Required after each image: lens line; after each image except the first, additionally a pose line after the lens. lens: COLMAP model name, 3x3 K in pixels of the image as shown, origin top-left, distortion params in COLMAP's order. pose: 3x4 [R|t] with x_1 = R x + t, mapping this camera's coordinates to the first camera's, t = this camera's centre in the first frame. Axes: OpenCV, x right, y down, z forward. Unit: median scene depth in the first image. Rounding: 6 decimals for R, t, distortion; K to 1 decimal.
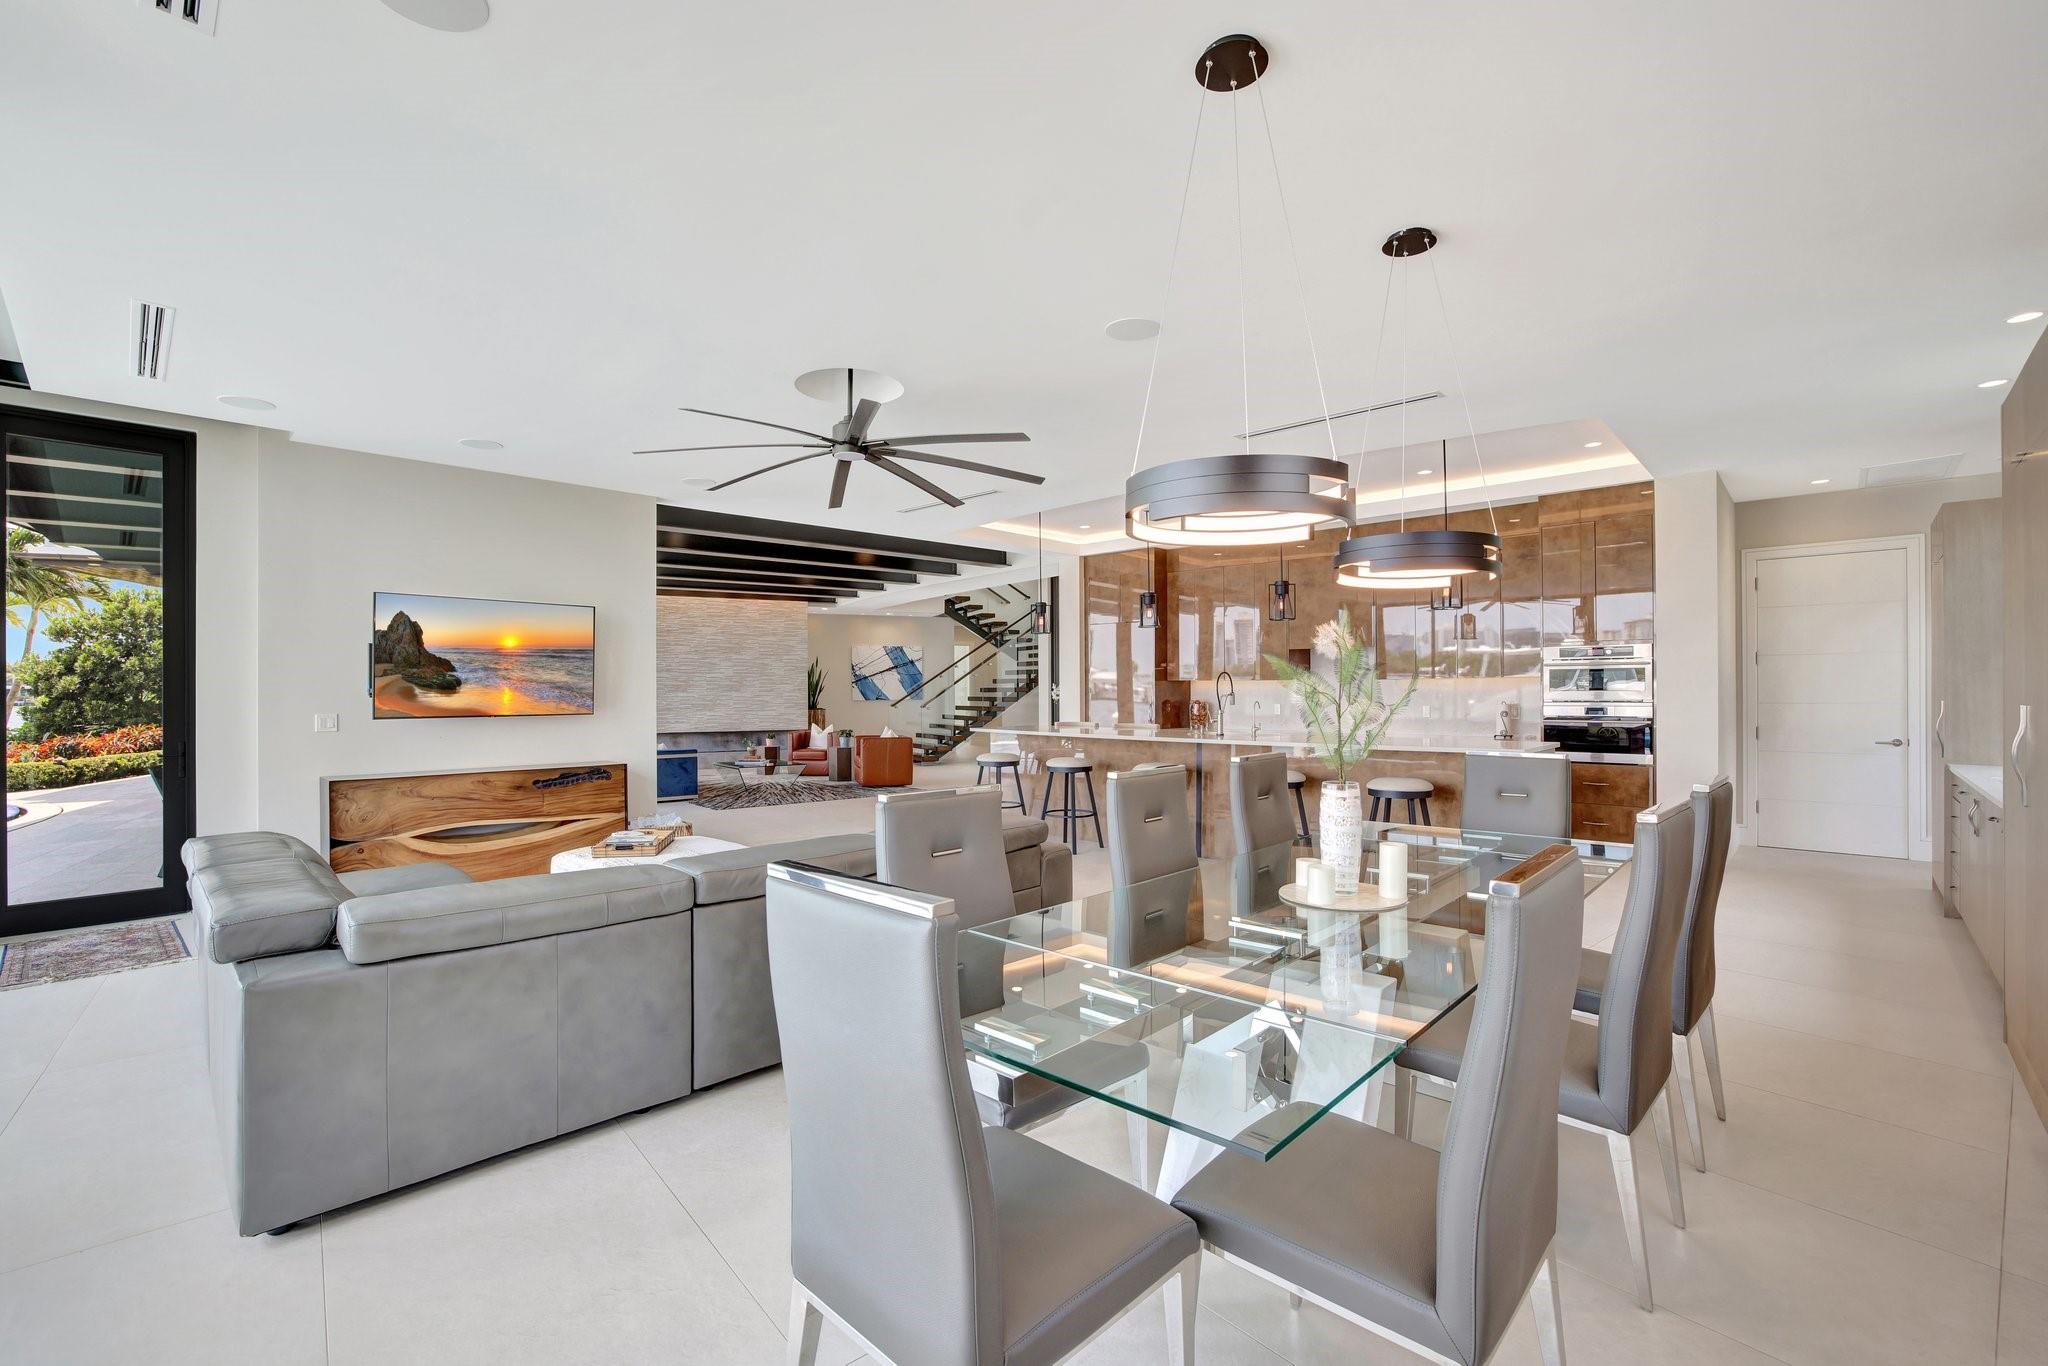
lens RADIAL K [[881.6, 0, 1009.5], [0, 881.6, 675.7], [0, 0, 1]] dist [-0.059859, 0.025225]
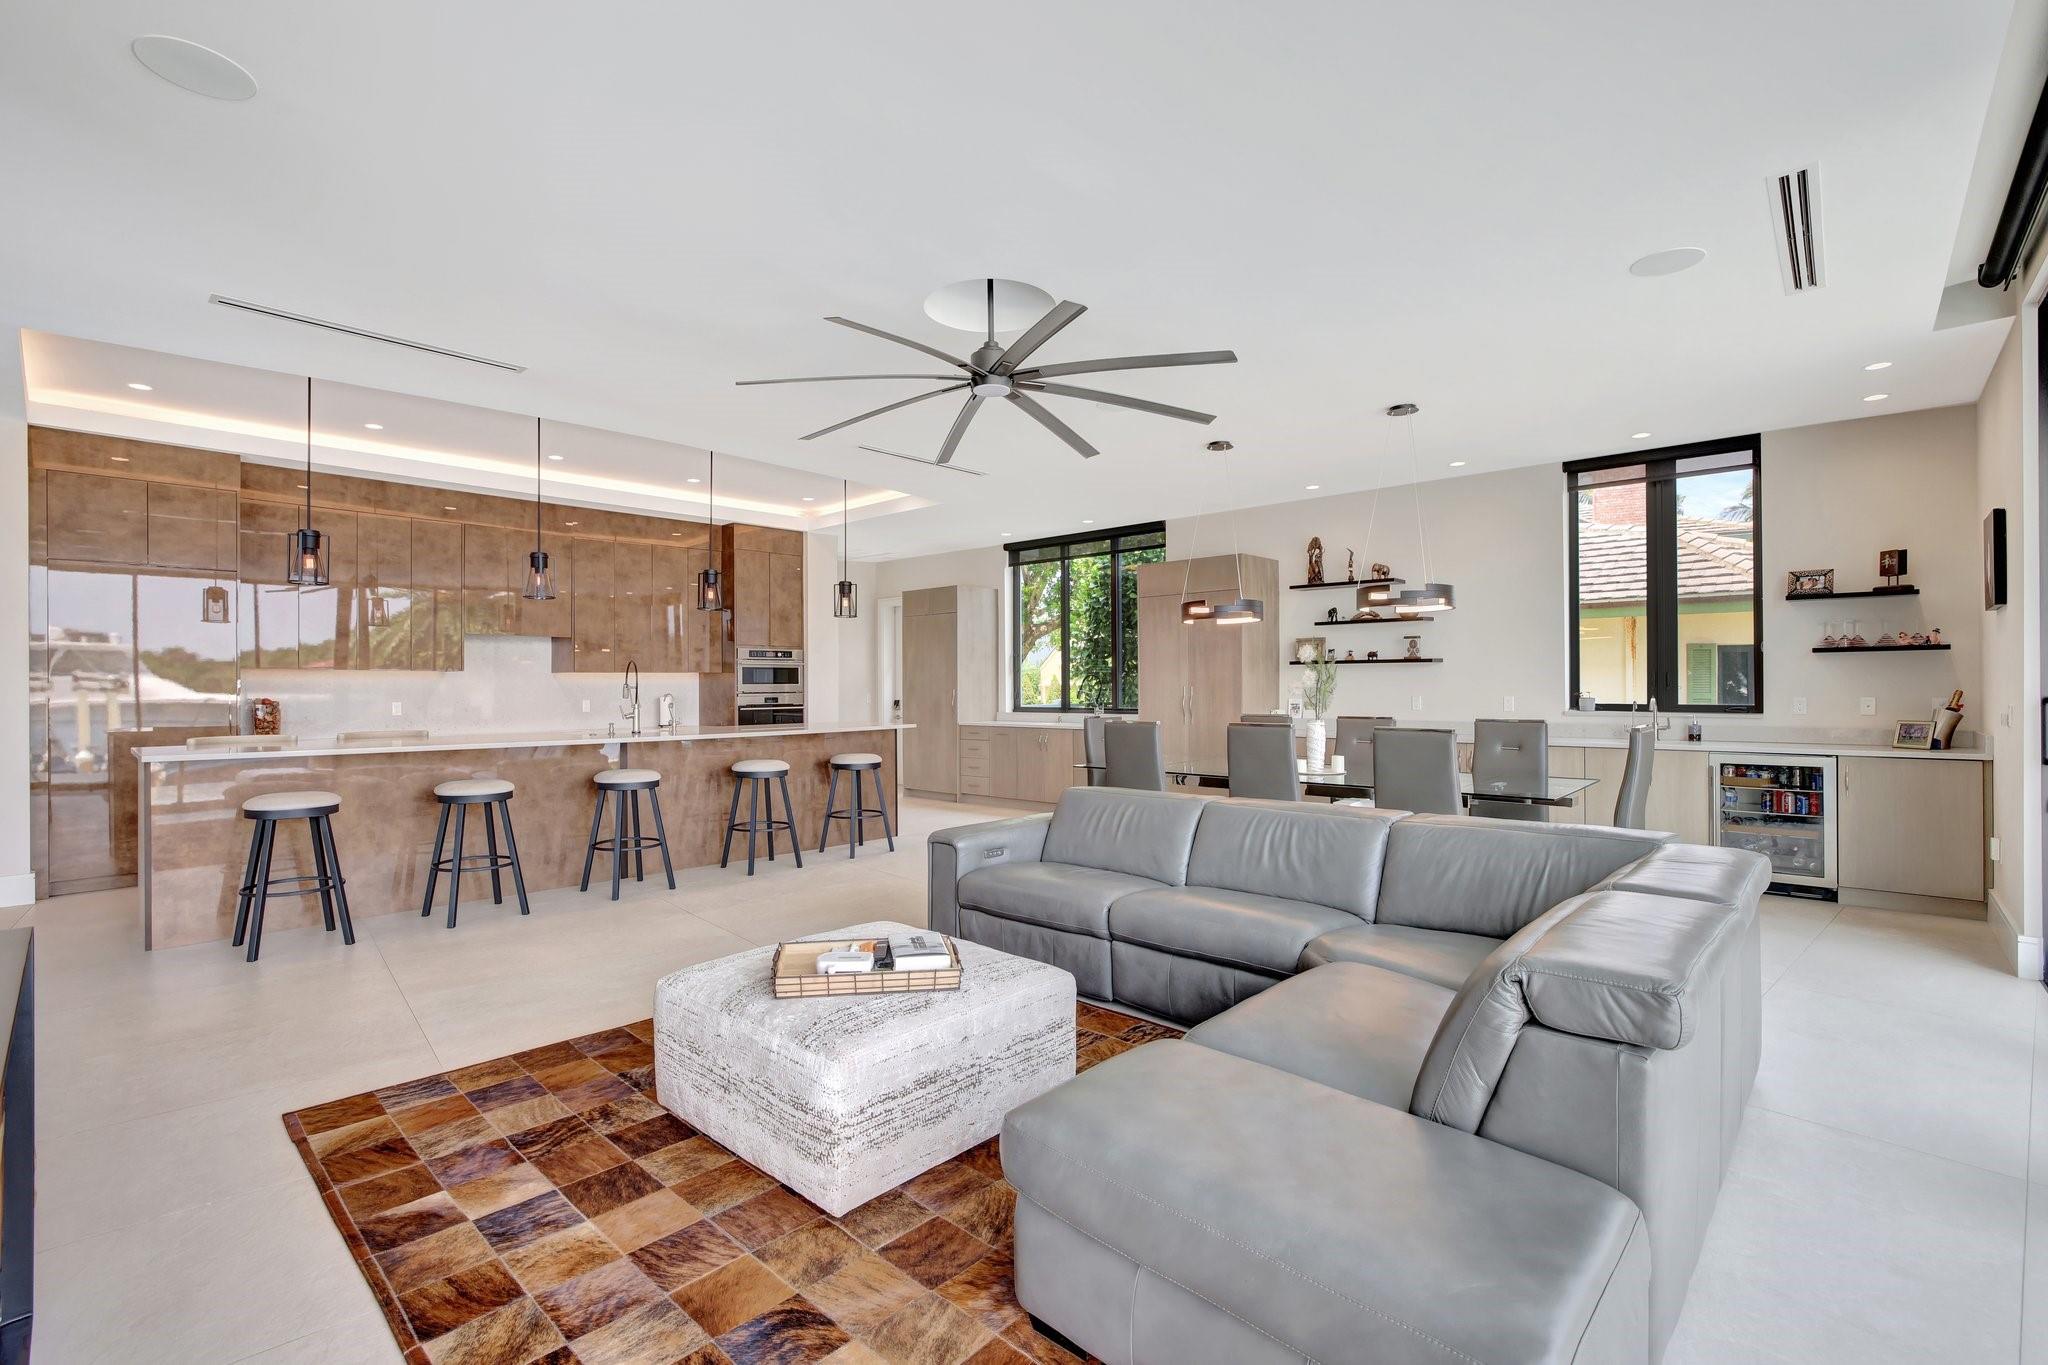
lens RADIAL K [[920.3, 0, 990.3], [0, 920.3, 678.4], [0, 0, 1]] dist [-0.035747, -0.000024]
pose [[-0.008670, 0.006257, 0.999943, -0.704697], [-0.021298, 0.999752, -0.006441, 0.009874], [-0.999736, -0.021353, -0.008535, 0.677179]]
